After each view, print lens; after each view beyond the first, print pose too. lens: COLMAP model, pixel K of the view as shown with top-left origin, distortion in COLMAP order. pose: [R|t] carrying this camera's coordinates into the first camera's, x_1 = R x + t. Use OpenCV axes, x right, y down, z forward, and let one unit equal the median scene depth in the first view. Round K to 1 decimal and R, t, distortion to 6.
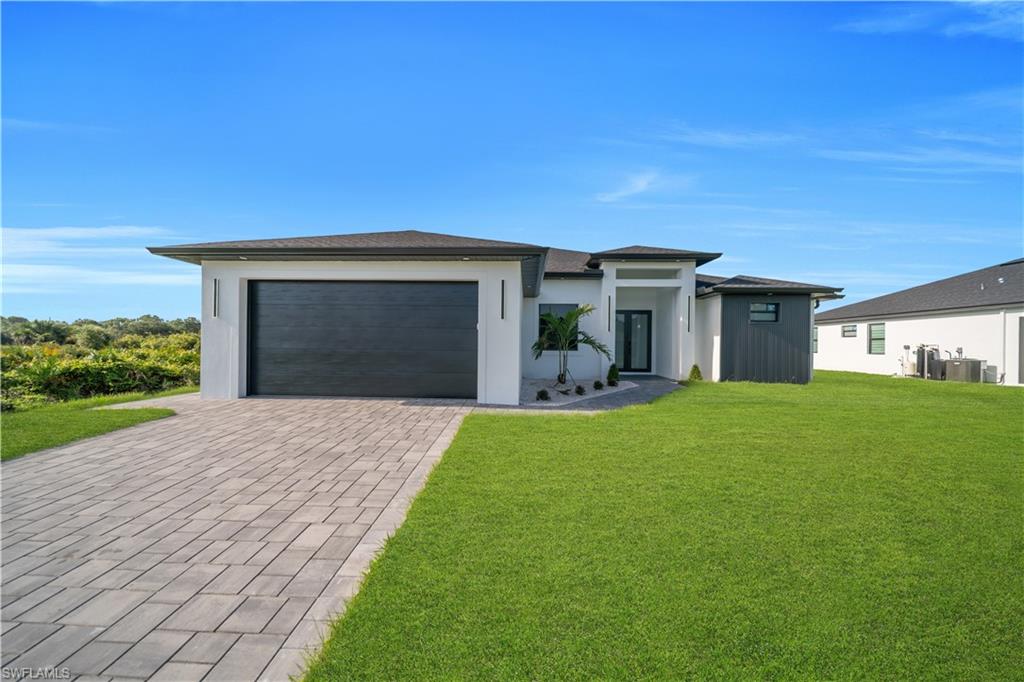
lens RADIAL K [[354.4, 0, 515.2], [0, 354.4, 343.6], [0, 0, 1]] dist [0.001041, -0.000910]
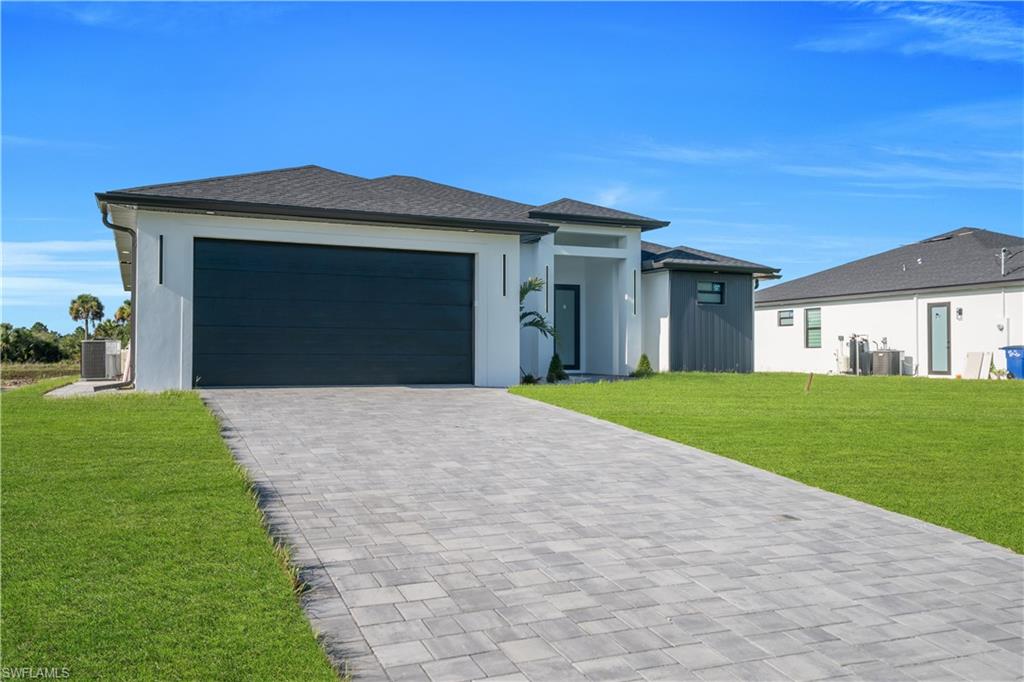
lens RADIAL K [[862.1, 0, 510.5], [0, 862.1, 337.1], [0, 0, 1]] dist [0.045633, 0.015300]
pose [[0.901235, 0.001912, 0.433327, -0.593397], [0.003683, 0.999920, -0.012073, 0.039770], [-0.433316, 0.012477, 0.901156, -0.627318]]
